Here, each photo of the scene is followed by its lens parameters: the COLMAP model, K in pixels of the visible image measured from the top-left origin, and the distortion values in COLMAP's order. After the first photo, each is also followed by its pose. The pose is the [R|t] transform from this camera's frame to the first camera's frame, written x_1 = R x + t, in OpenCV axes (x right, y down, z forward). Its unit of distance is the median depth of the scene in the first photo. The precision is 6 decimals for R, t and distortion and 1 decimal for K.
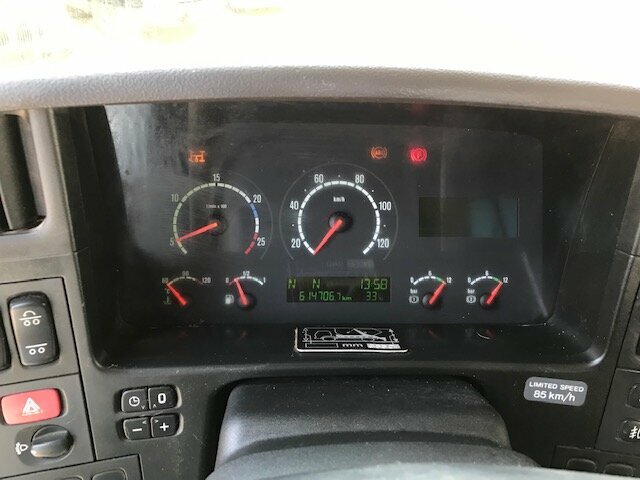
lens RADIAL K [[524.1, 0, 320.0], [0, 524.1, 240.0], [0, 0, 1]] dist [0.037834, -0.053637]
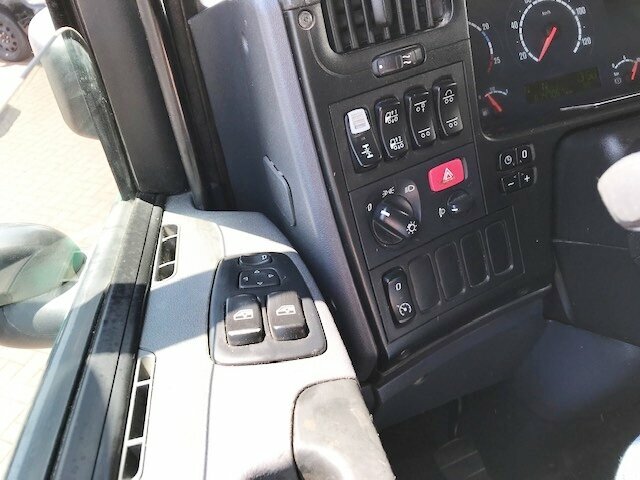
lens RADIAL K [[524.1, 0, 320.0], [0, 524.1, 240.0], [0, 0, 1]] dist [0.037834, -0.053637]
pose [[0.960449, -0.258497, 0.103519, -0.738785], [0.253256, 0.965465, 0.061153, 0.225714], [-0.115752, -0.032518, 0.992746, -0.179998]]
